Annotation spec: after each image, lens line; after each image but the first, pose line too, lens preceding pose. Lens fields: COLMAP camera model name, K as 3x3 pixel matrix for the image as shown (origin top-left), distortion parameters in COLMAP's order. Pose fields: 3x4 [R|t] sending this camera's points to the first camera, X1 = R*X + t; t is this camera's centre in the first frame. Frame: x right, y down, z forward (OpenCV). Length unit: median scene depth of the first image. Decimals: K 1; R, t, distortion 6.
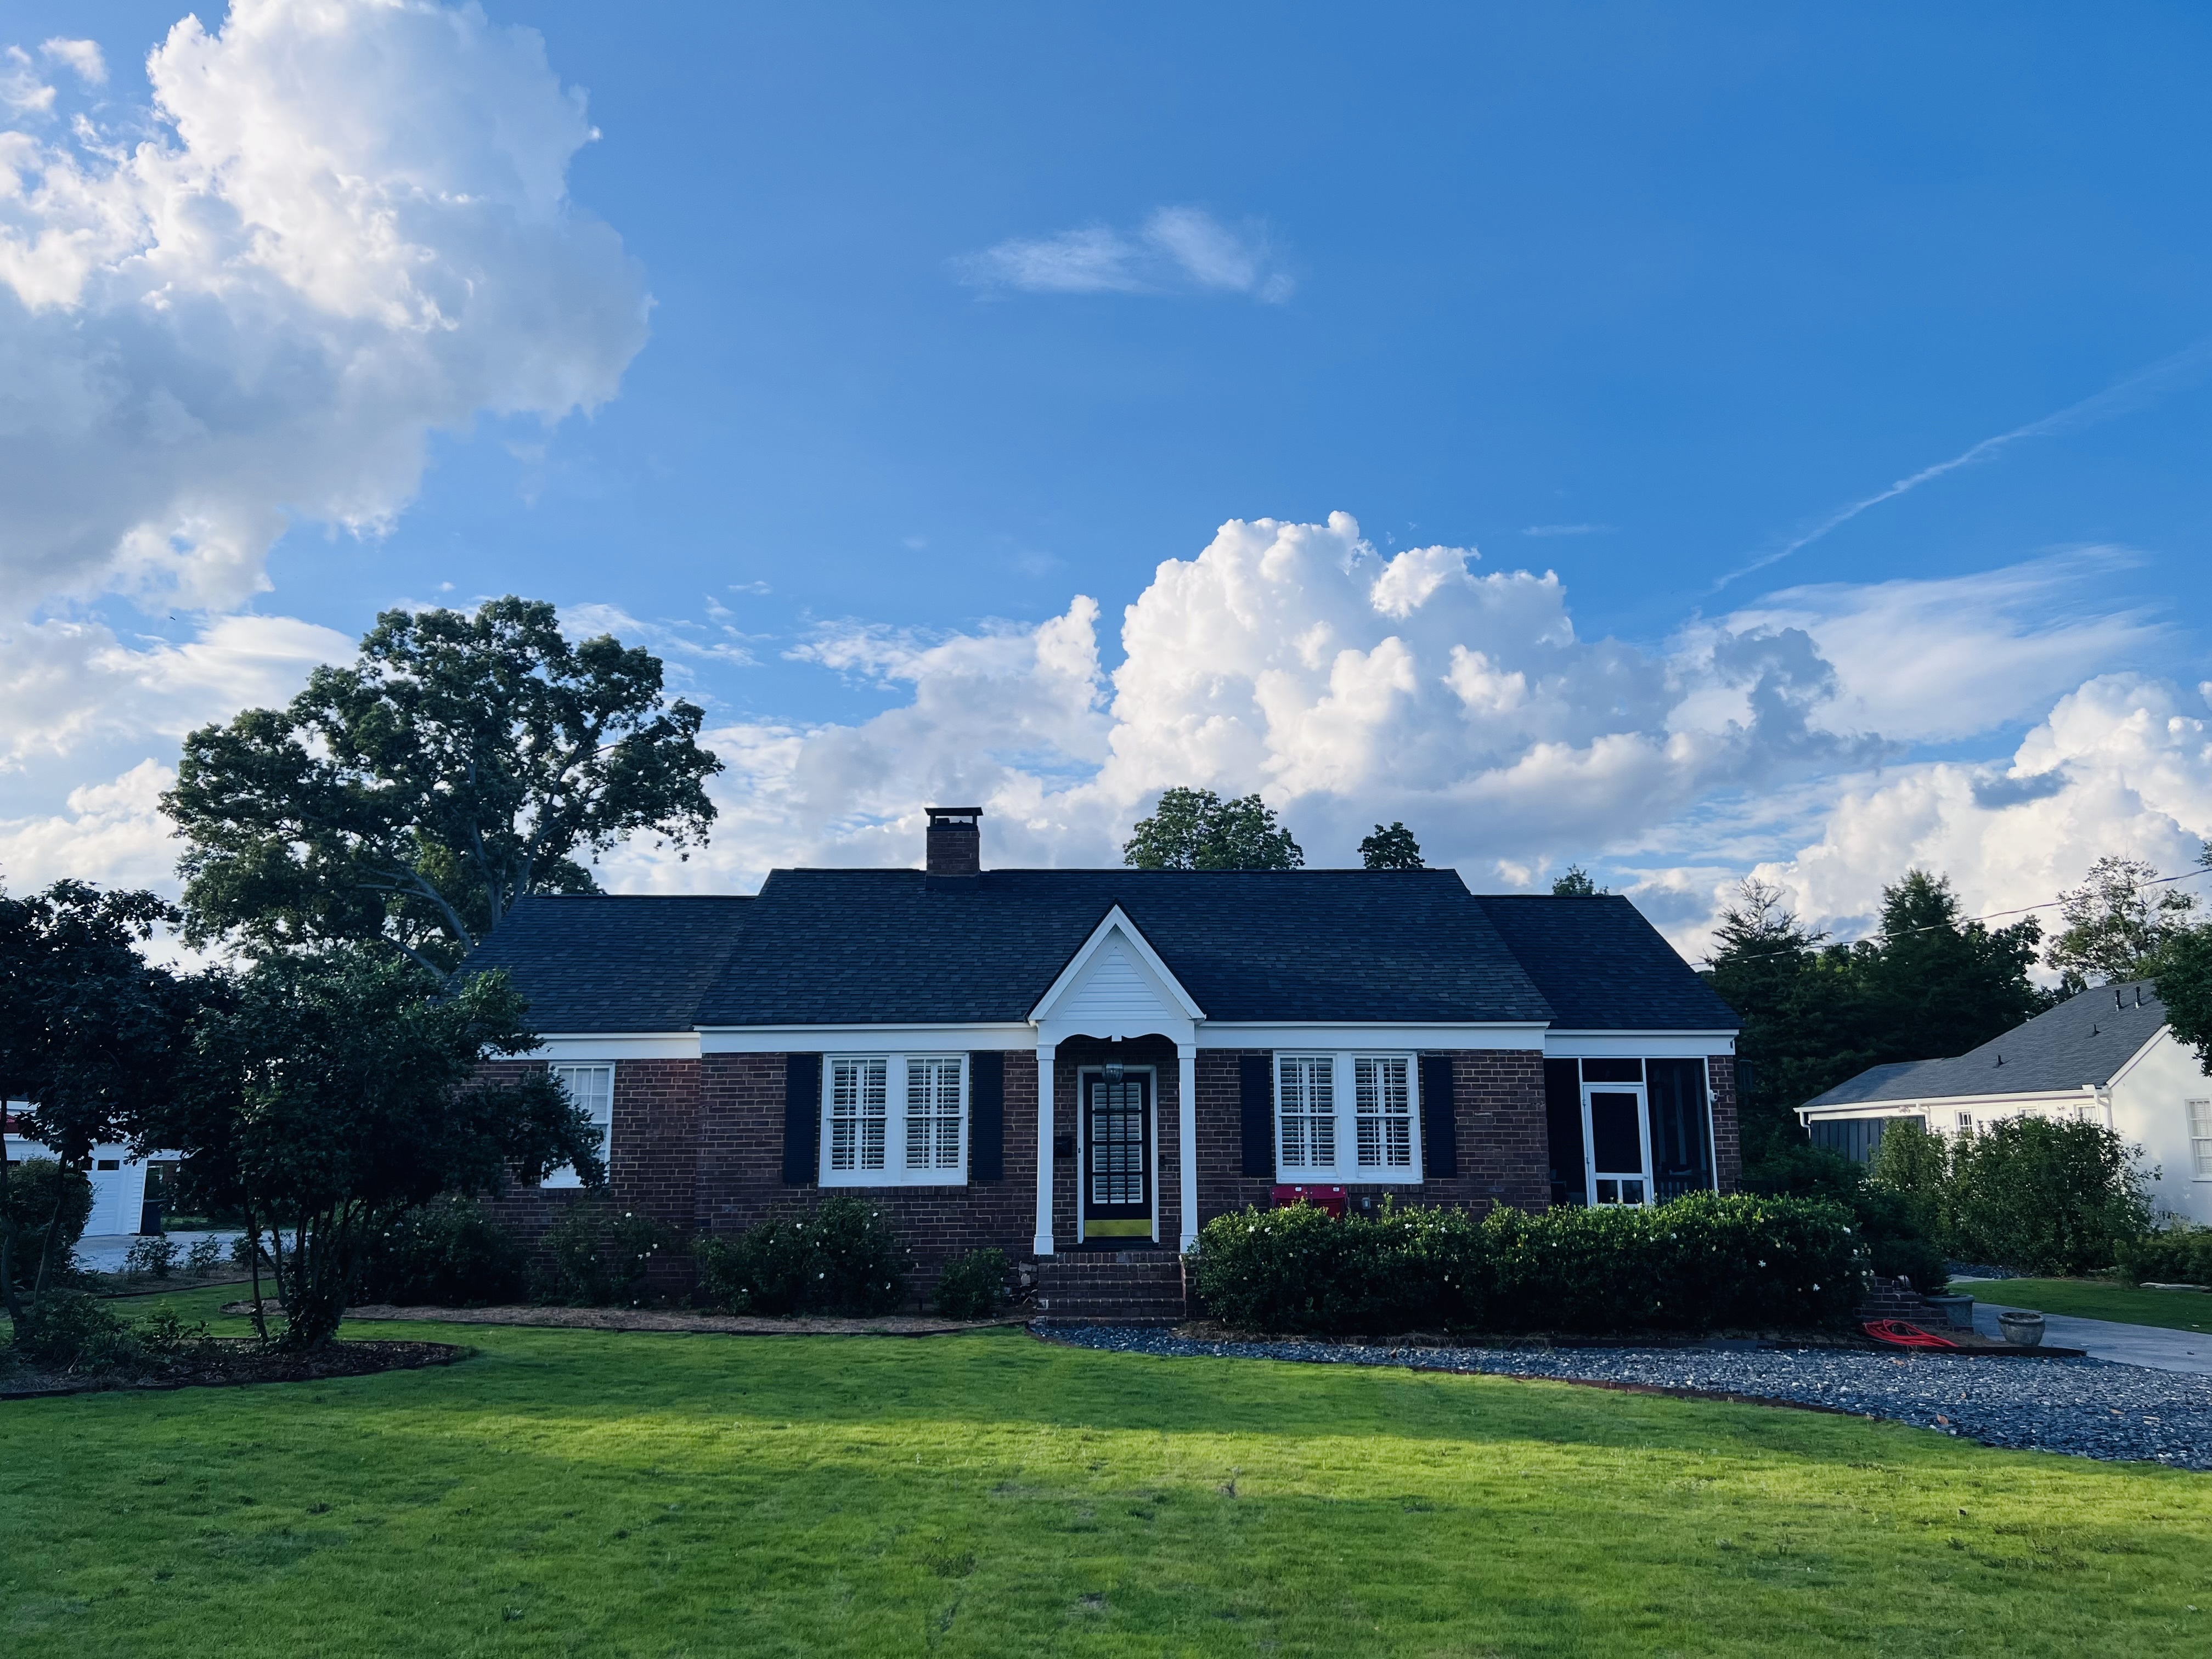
lens RADIAL K [[1653.3, 0, 1102.6], [0, 1653.3, 831.4], [0, 0, 1]] dist [0.048923, -0.021743]
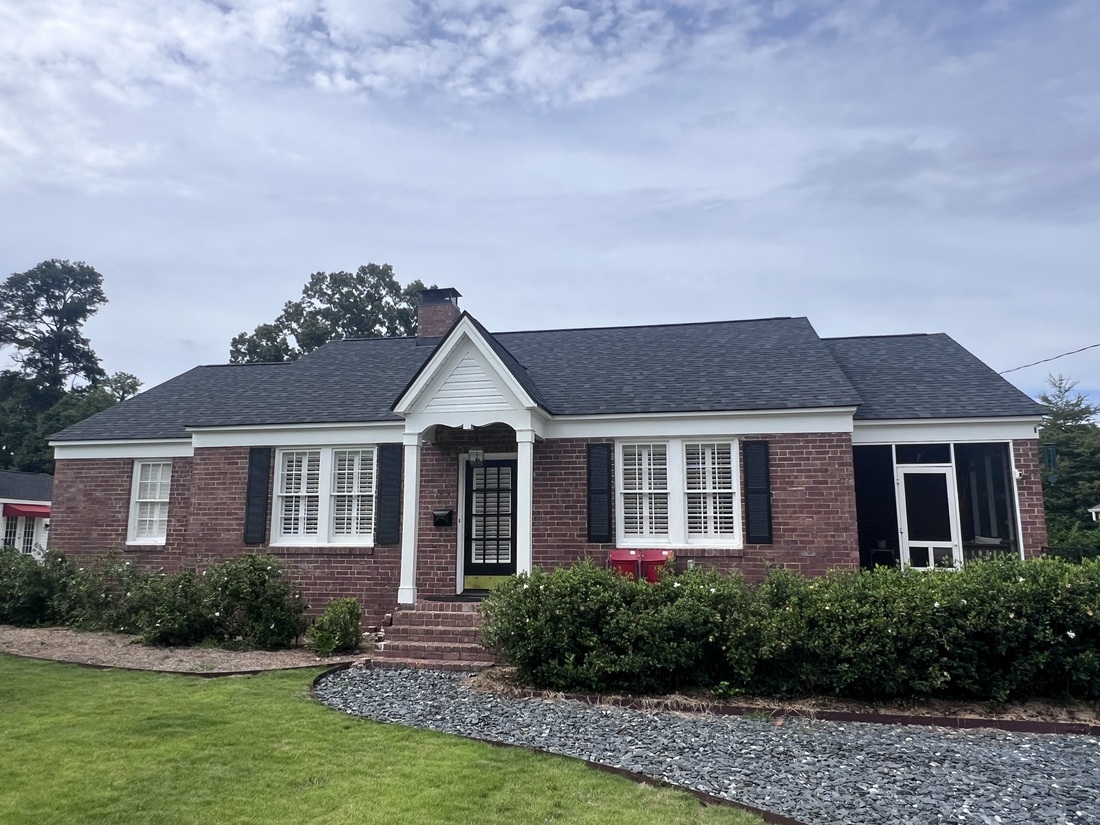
lens RADIAL K [[764.3, 0, 548.1], [0, 764.3, 410.6], [0, 0, 1]] dist [-0.007554, 0.007222]
pose [[0.976130, -0.028529, -0.215303, 0.175630], [0.033189, 0.999286, 0.018061, 0.100328], [0.214634, -0.024776, 0.976380, 0.447006]]
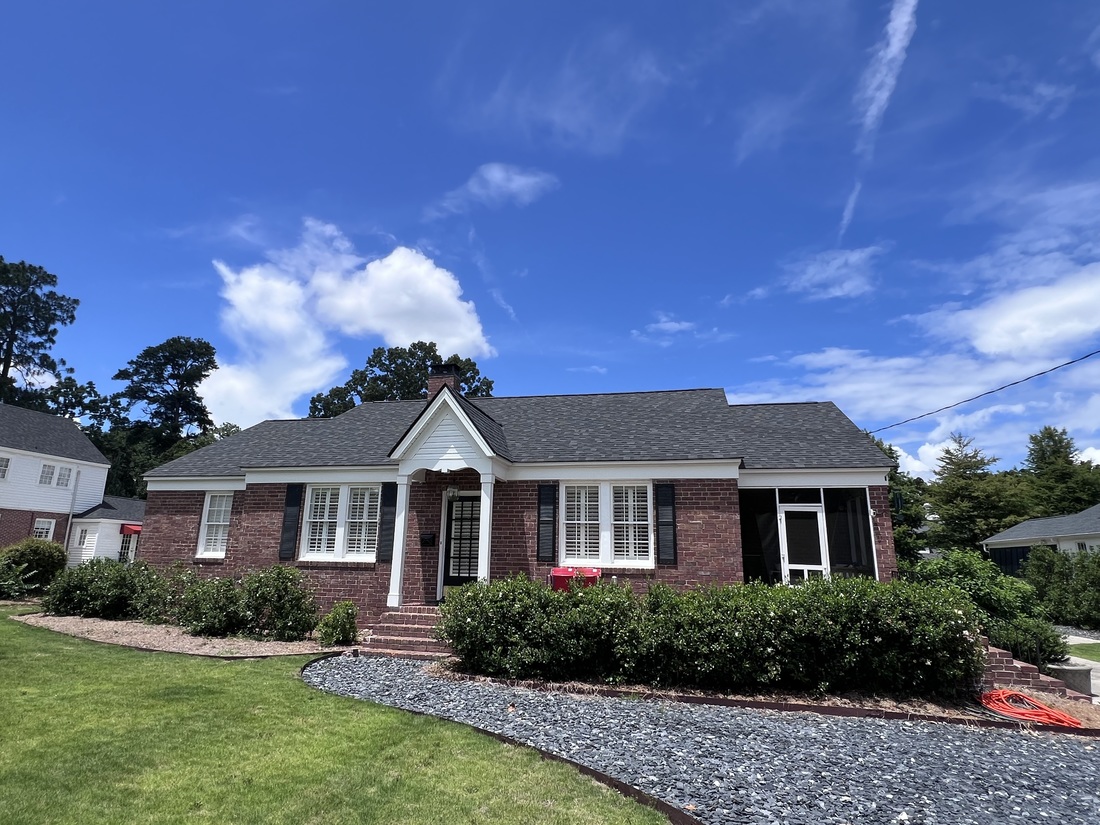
lens RADIAL K [[605.2, 0, 548.6], [0, 605.2, 408.3], [0, 0, 1]] dist [-0.007498, 0.003939]
pose [[0.970109, -0.035967, -0.239988, 0.233280], [0.021787, 0.997870, -0.061482, 0.098452], [0.241688, 0.054416, 0.968827, 0.436086]]
